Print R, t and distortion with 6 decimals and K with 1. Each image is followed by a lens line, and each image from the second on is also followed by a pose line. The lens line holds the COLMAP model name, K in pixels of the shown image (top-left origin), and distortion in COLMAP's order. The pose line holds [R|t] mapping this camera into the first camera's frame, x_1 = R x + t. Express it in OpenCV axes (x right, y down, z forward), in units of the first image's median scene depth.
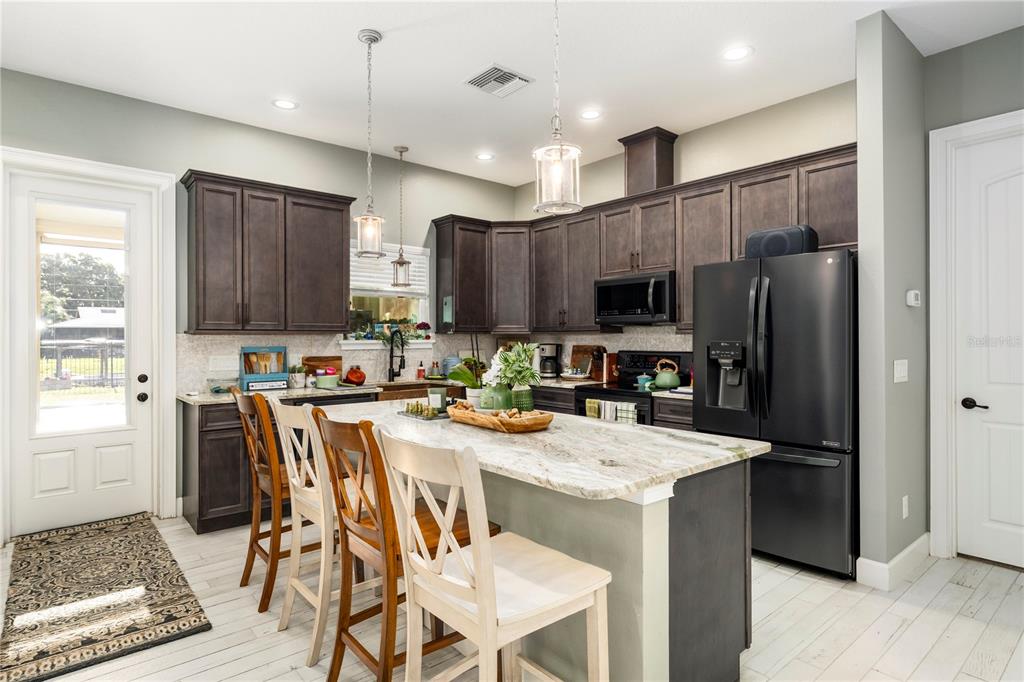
lens RADIAL K [[558.2, 0, 512.0], [0, 558.2, 341.0], [0, 0, 1]] dist [-0.018193, -0.000539]
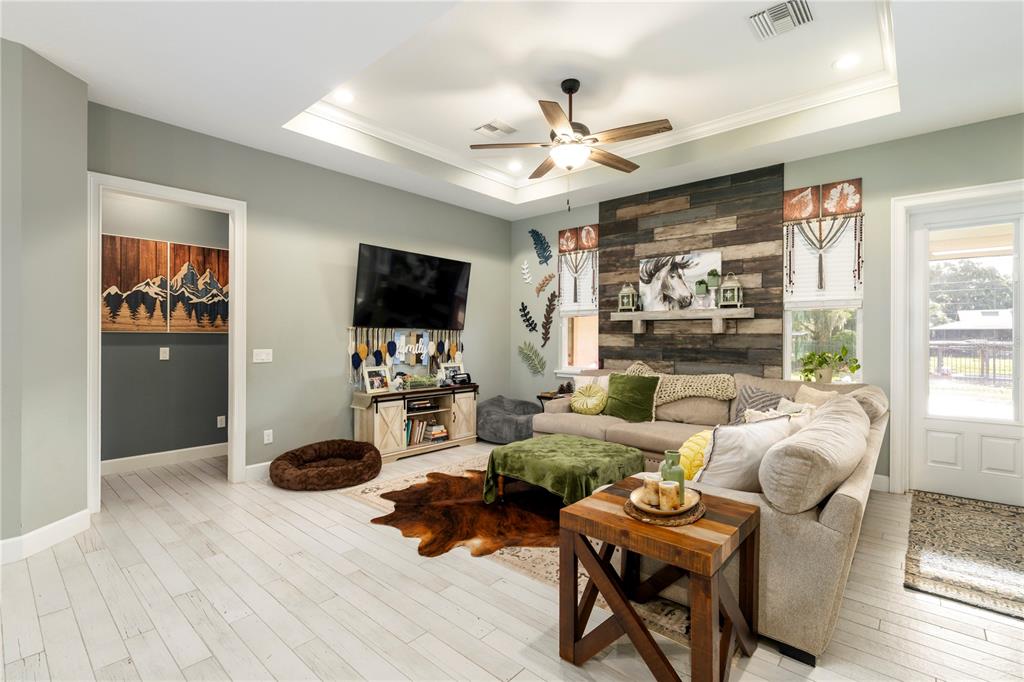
lens RADIAL K [[470.4, 0, 512.0], [0, 470.4, 341.0], [0, 0, 1]] dist [-0.003606, -0.001211]
pose [[0.144713, 0.009140, -0.989431, 0.034615], [-0.010003, 0.999920, 0.007774, -0.000784], [0.989423, 0.008772, 0.144793, -0.061013]]
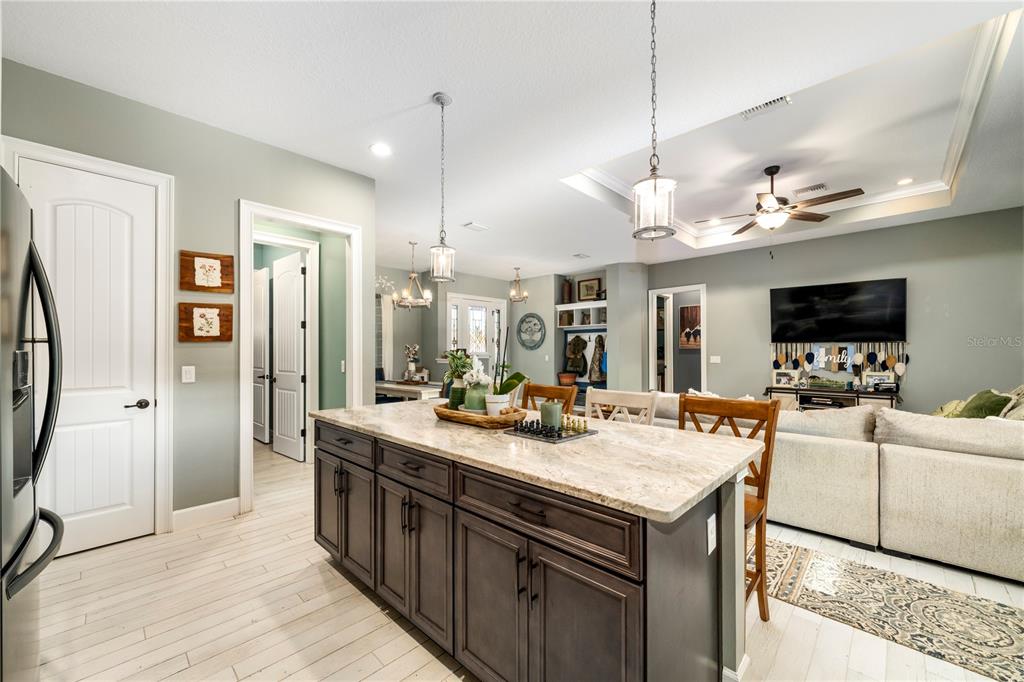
lens RADIAL K [[400.8, 0, 512.8], [0, 400.8, 349.6], [0, 0, 1]] dist [-0.000425, -0.000046]
pose [[-0.994859, 0.001827, -0.101252, -0.022725], [0.001708, 0.999998, 0.001264, -0.001539], [0.101254, 0.001084, -0.994860, 0.998016]]
